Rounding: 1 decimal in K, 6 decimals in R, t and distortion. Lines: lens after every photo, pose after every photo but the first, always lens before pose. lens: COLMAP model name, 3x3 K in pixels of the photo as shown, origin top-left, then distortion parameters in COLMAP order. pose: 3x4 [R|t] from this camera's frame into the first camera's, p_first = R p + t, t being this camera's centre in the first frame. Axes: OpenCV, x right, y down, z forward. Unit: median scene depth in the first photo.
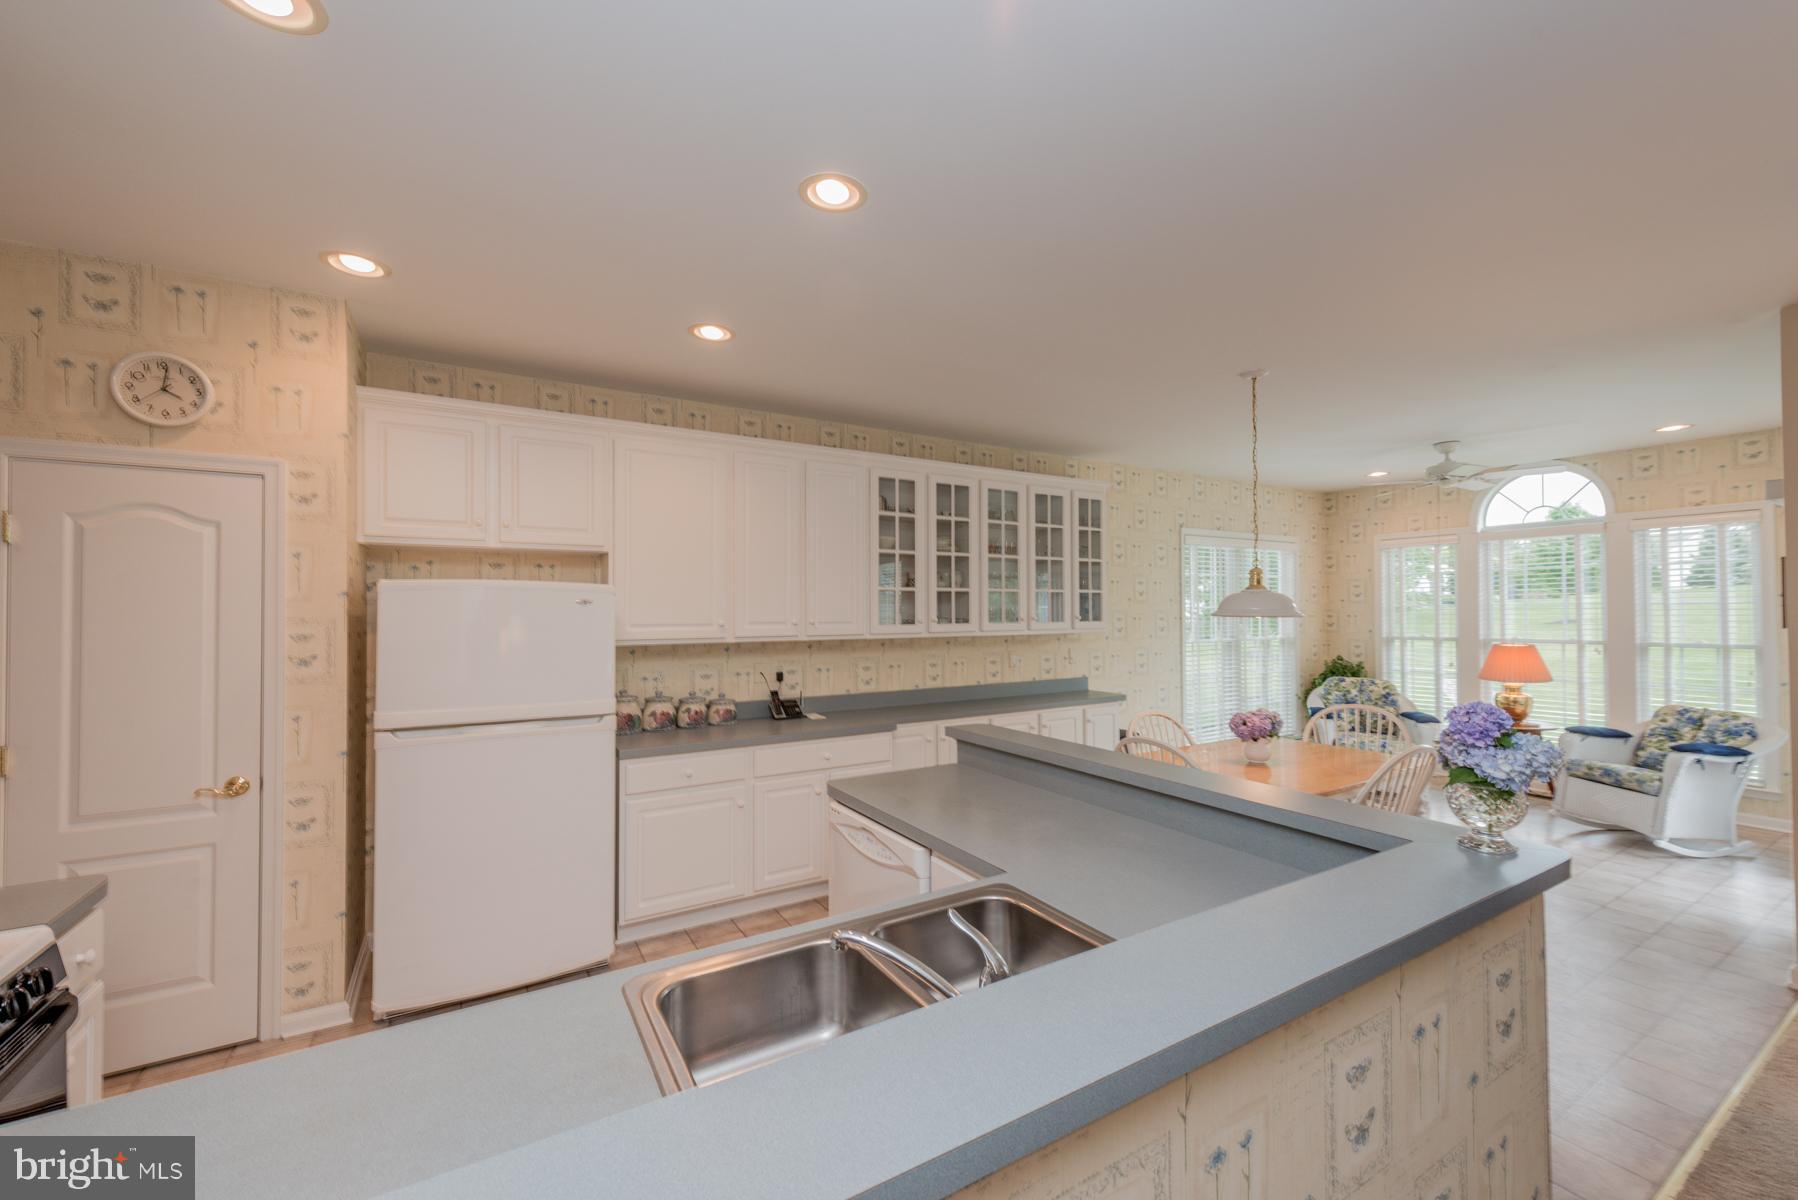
lens RADIAL K [[702.7, 0, 888.8], [0, 702.7, 603.4], [0, 0, 1]] dist [0.016292, -0.003446]
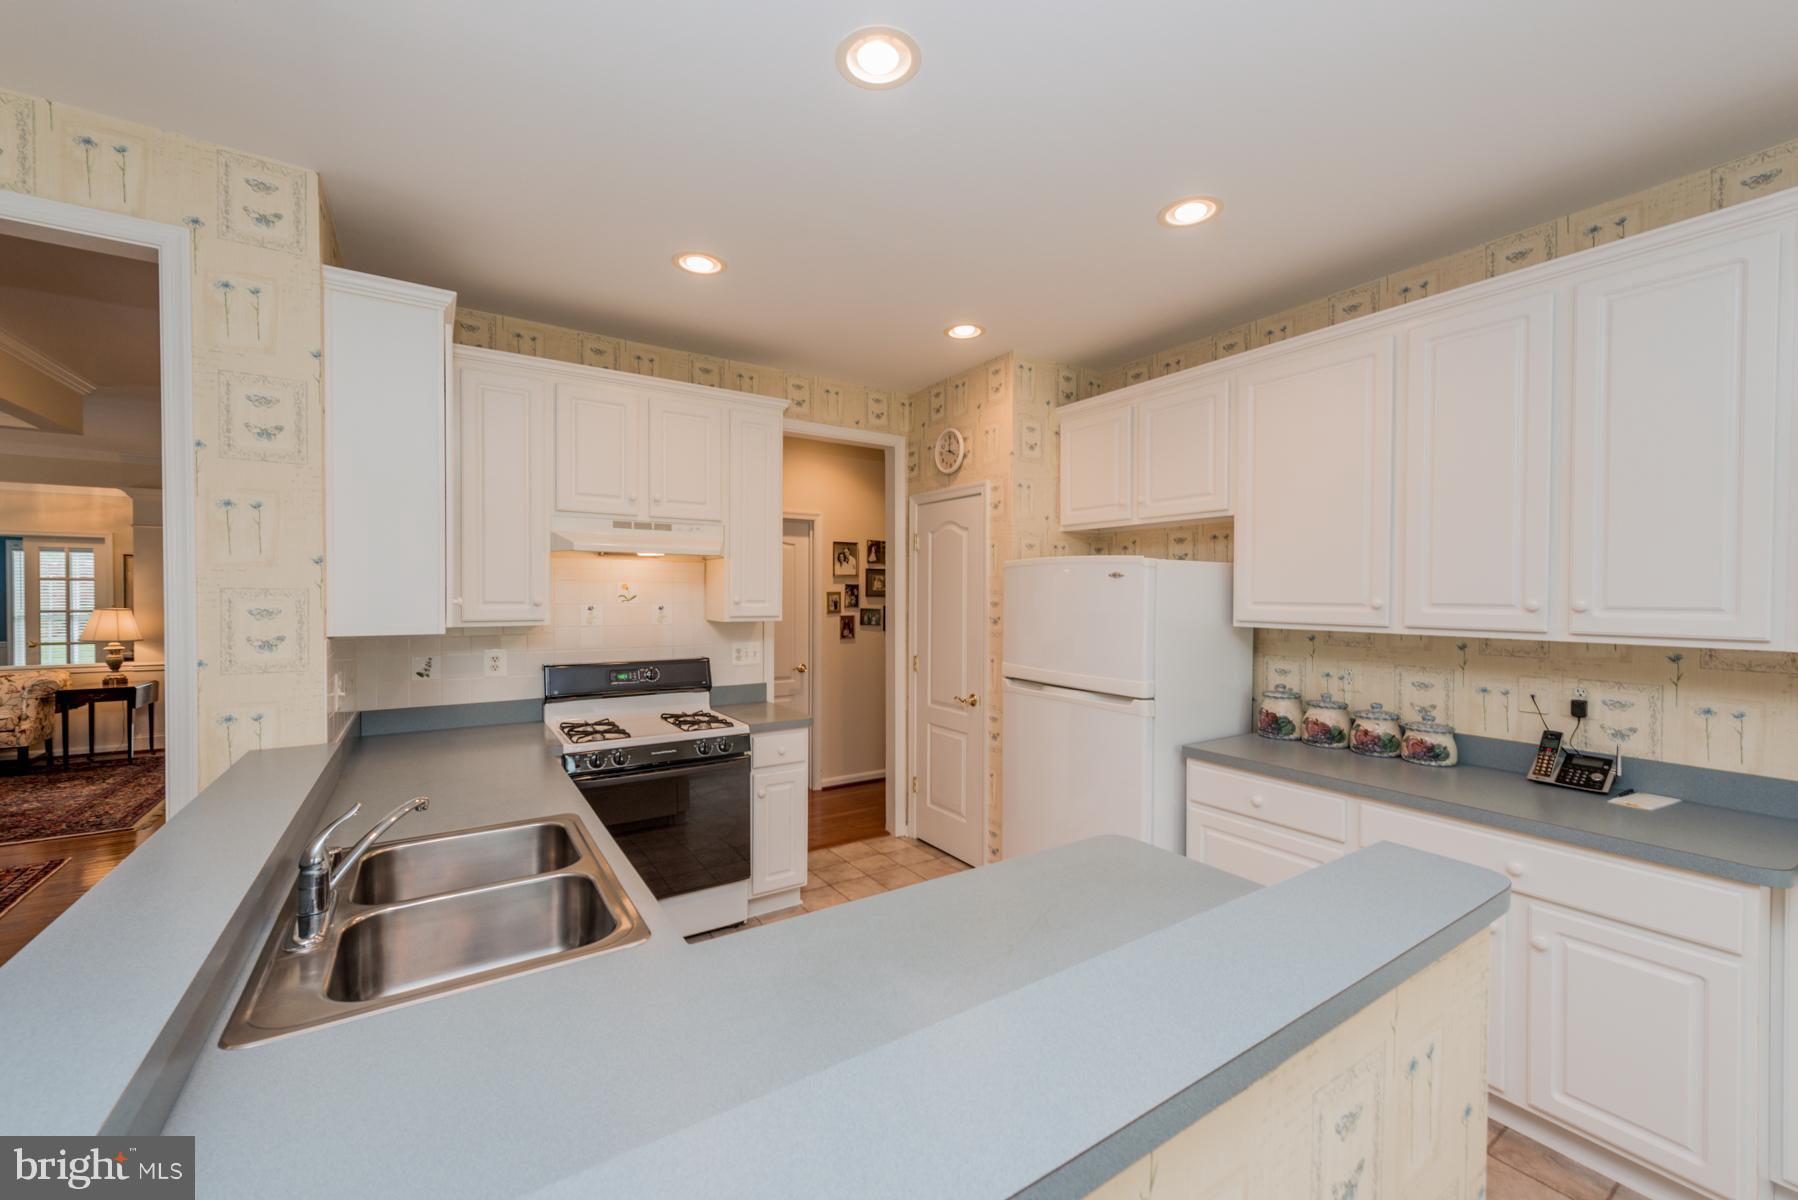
lens RADIAL K [[702.7, 0, 905.9], [0, 702.7, 604.3], [0, 0, 1]] dist [0.016292, -0.003446]
pose [[0.052960, 0.021669, -0.998362, 0.360881], [0.006550, 0.999735, 0.022046, 0.010888], [0.998575, -0.007707, 0.052804, 0.478271]]
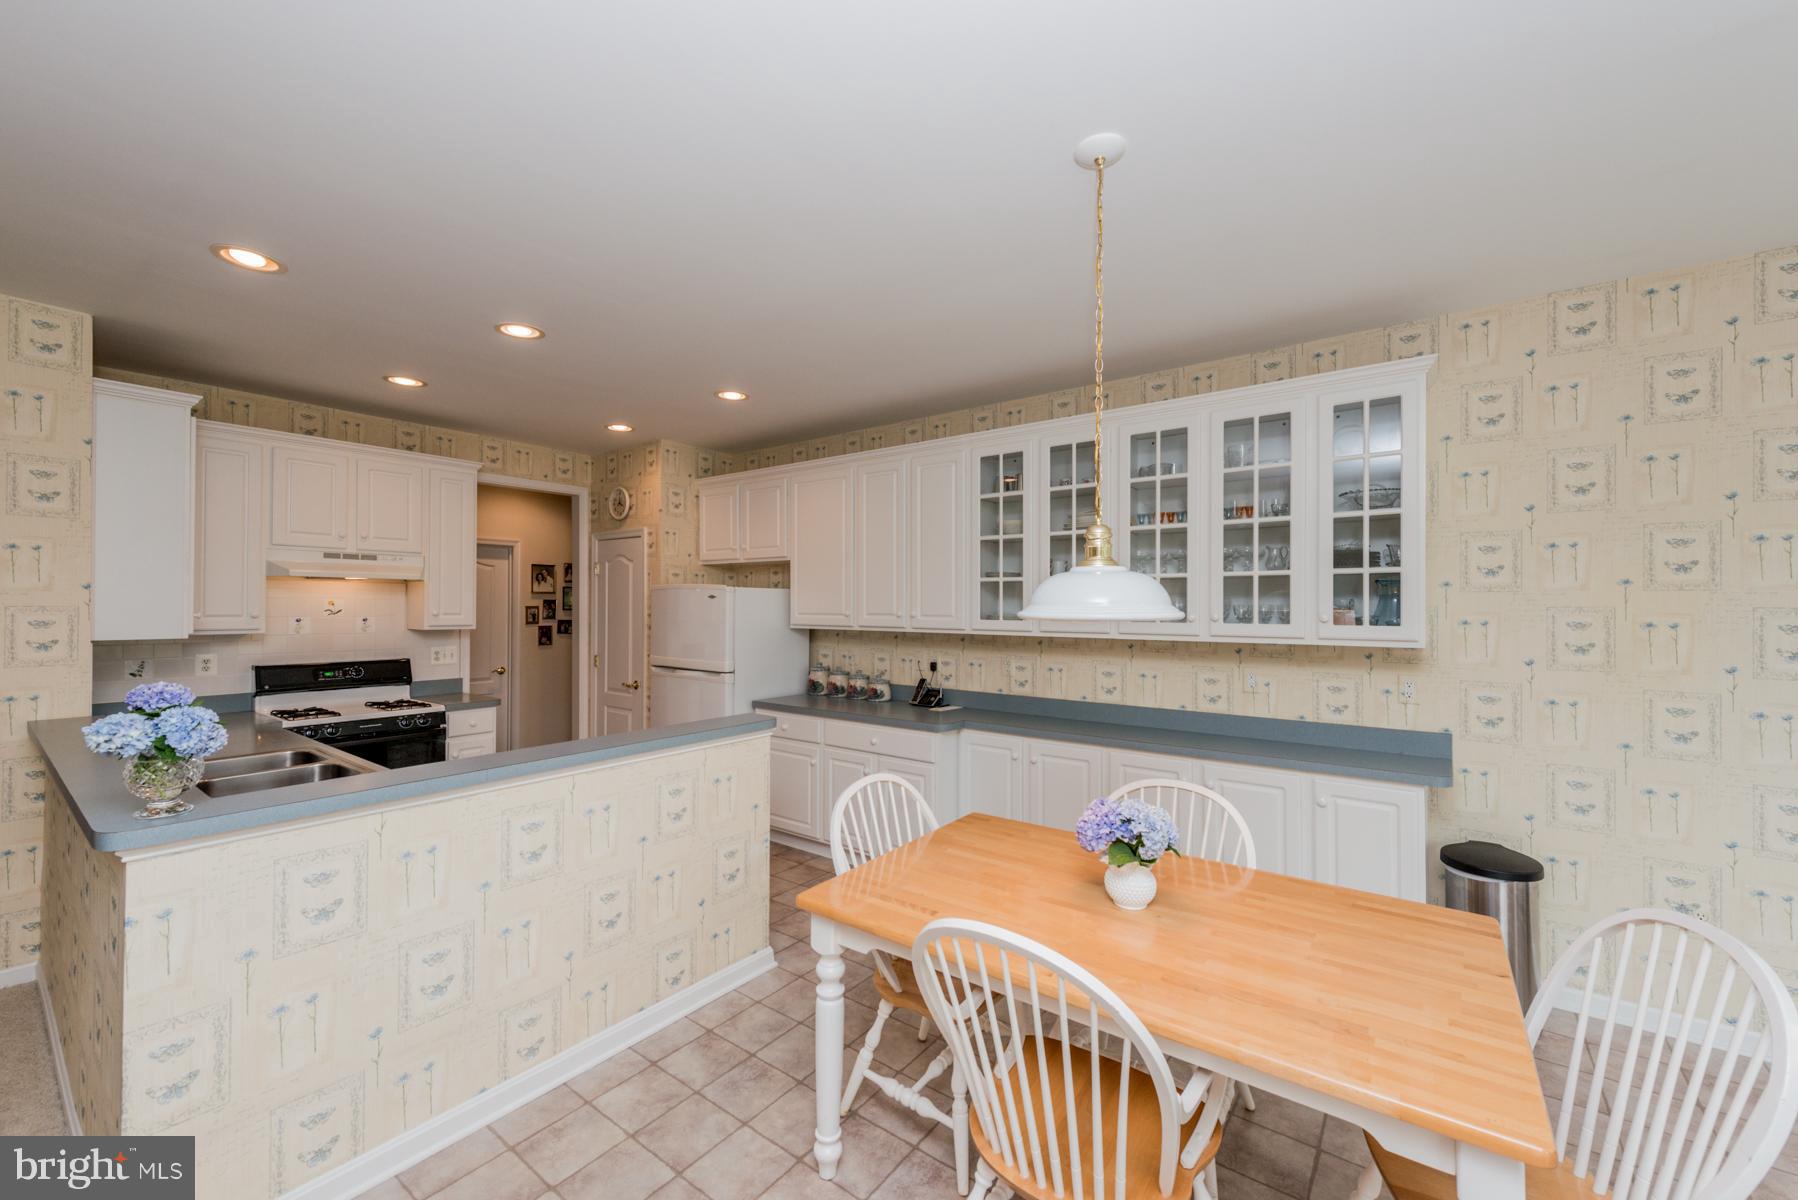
lens RADIAL K [[702.7, 0, 901.3], [0, 702.7, 602.2], [0, 0, 1]] dist [0.016292, -0.003446]
pose [[0.384444, 0.001944, -0.923146, 0.814170], [0.004152, 0.999984, 0.003835, 0.004712], [0.923139, -0.005307, 0.384430, 0.568866]]
